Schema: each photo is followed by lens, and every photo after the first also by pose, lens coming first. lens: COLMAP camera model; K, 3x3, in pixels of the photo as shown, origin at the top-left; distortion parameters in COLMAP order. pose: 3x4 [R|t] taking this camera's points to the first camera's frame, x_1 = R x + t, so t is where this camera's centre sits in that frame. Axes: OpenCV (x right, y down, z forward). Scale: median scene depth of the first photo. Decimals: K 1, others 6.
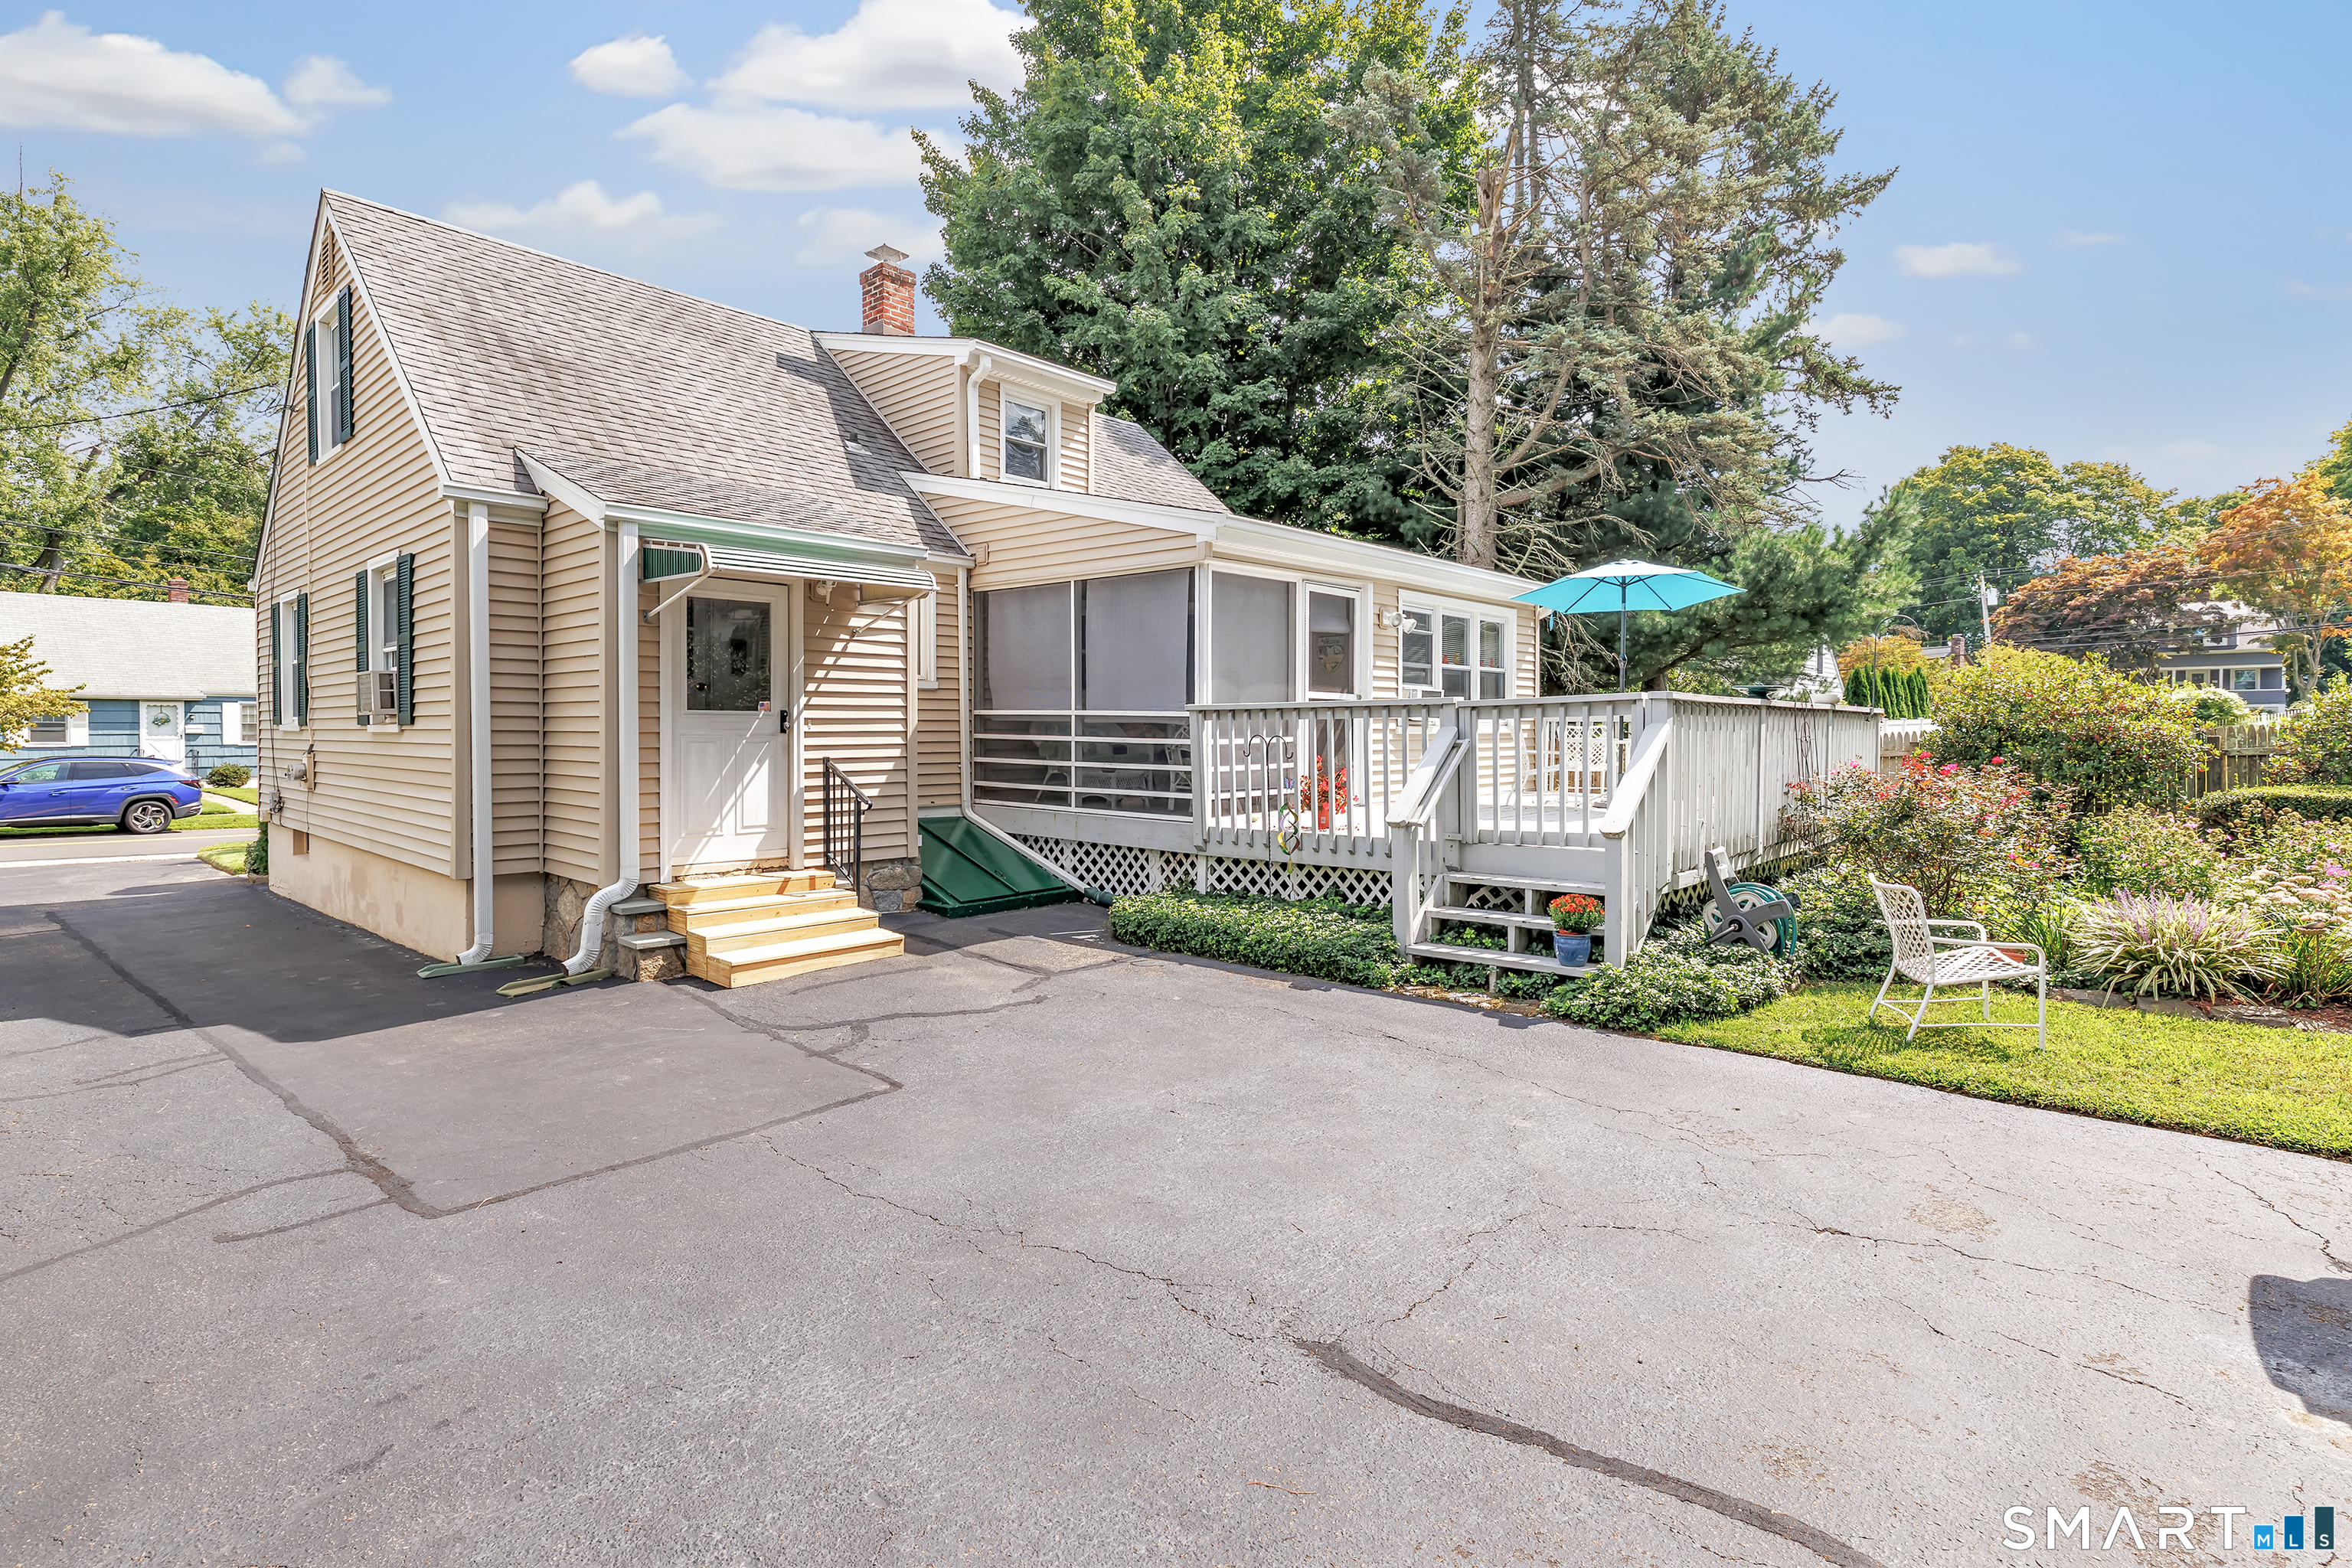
lens RADIAL K [[1120.0, 0, 1152.1], [0, 1120.0, 734.7], [0, 0, 1]] dist [0.001872, 0.000533]
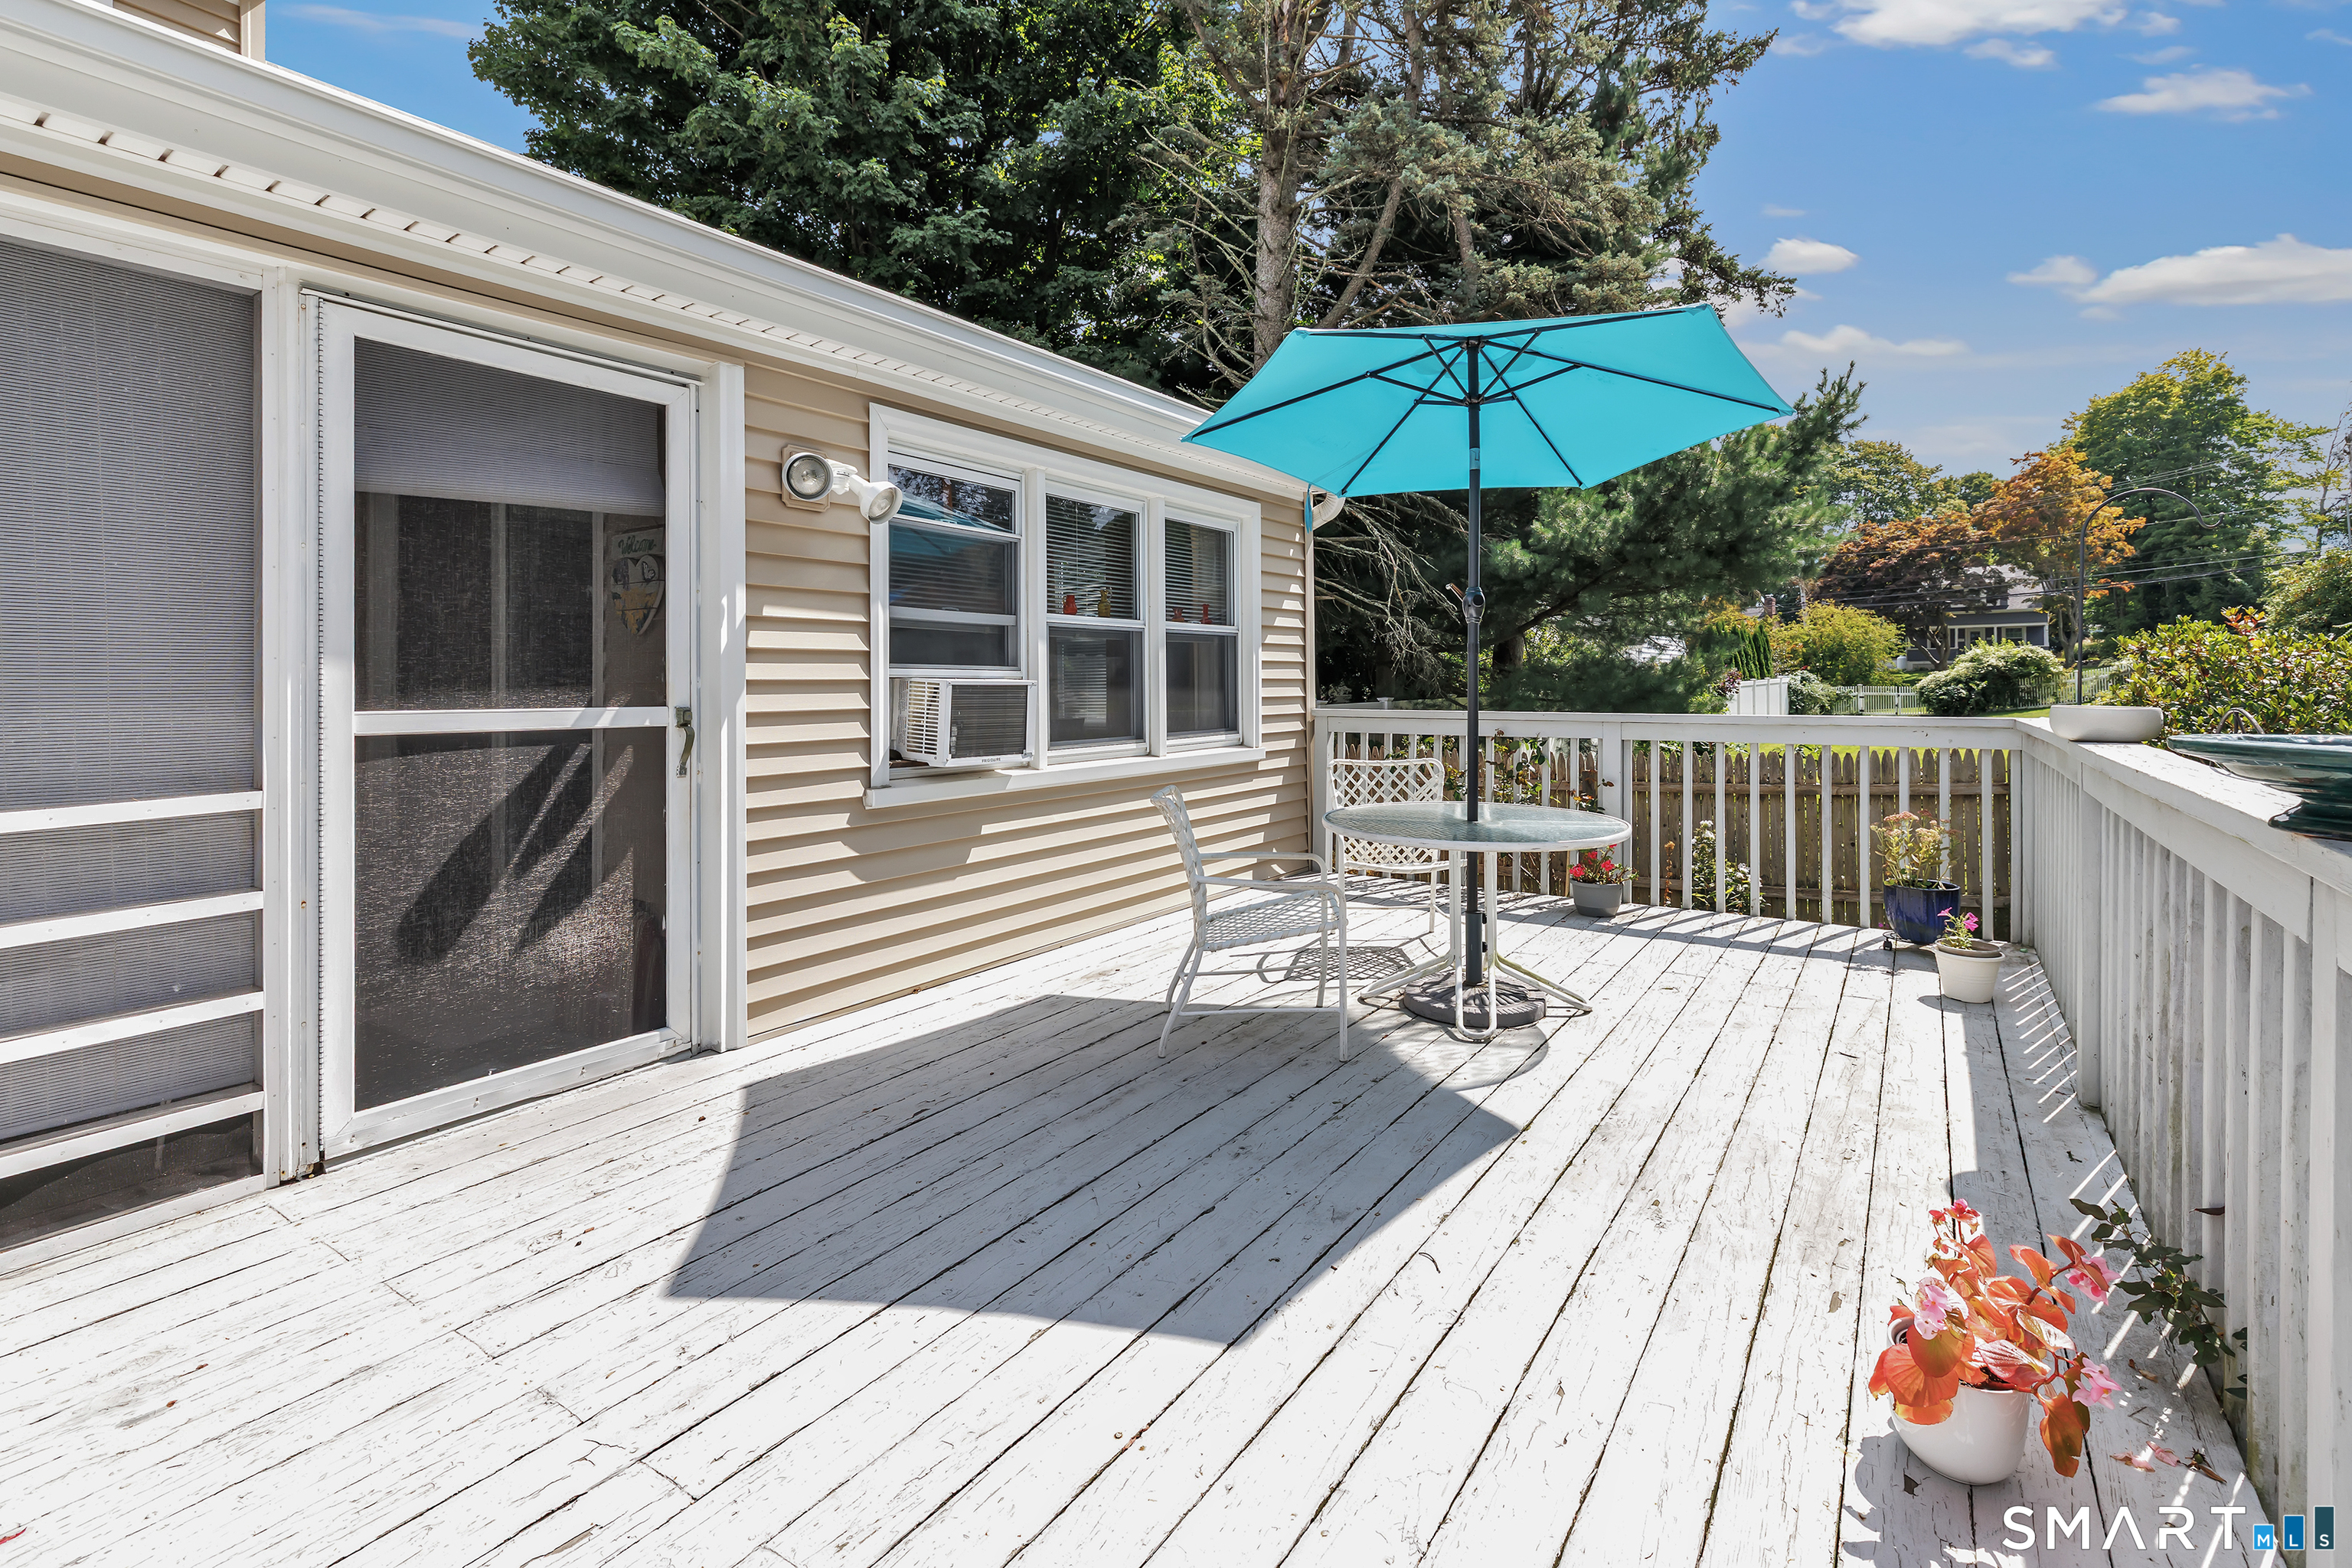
lens RADIAL K [[1031.6, 0, 1183.3], [0, 1031.6, 678.6], [0, 0, 1]] dist [-0.001057, -0.000034]
pose [[0.991988, -0.006868, 0.126144, 0.119464], [0.008047, 0.999929, -0.008843, -0.016781], [-0.126074, 0.009787, 0.991973, 0.286512]]
